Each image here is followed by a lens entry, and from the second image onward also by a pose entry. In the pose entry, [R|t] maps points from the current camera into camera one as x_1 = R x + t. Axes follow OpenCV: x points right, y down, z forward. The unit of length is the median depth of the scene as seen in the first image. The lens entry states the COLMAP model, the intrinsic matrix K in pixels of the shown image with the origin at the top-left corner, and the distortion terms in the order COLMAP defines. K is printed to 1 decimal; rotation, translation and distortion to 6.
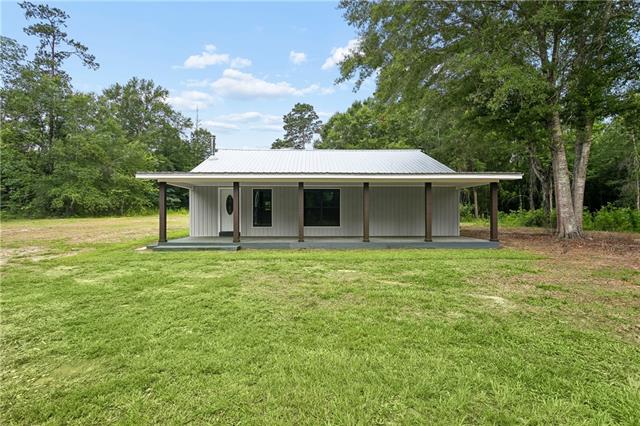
lens RADIAL K [[300.4, 0, 320.0], [0, 300.4, 213.0], [0, 0, 1]] dist [-0.000066, 0.000105]
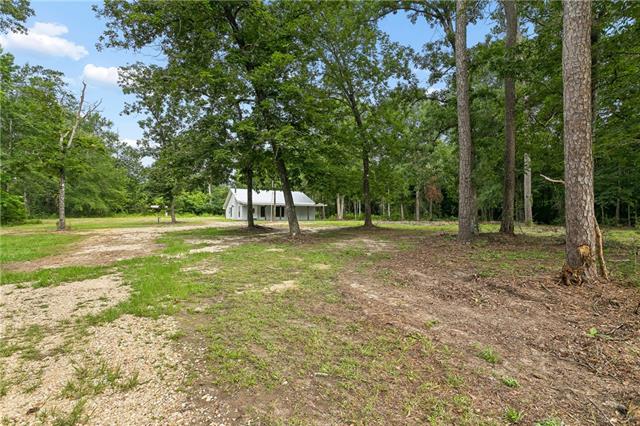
lens RADIAL K [[300.4, 0, 320.0], [0, 300.4, 213.0], [0, 0, 1]] dist [-0.000066, 0.000105]
pose [[0.902068, 0.008755, 0.431506, -0.365026], [0.001845, 0.999707, -0.024140, 0.027734], [-0.431591, 0.022572, 0.901787, -0.799301]]
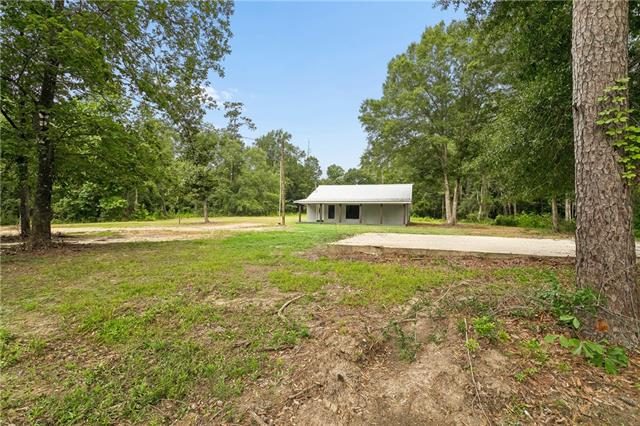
lens RADIAL K [[300.4, 0, 320.0], [0, 300.4, 213.0], [0, 0, 1]] dist [-0.000066, 0.000105]
pose [[0.941879, 0.012779, -0.335710, 0.210650], [-0.018609, 0.999727, -0.014154, 0.011107], [0.335438, 0.019578, 0.941859, -0.538968]]
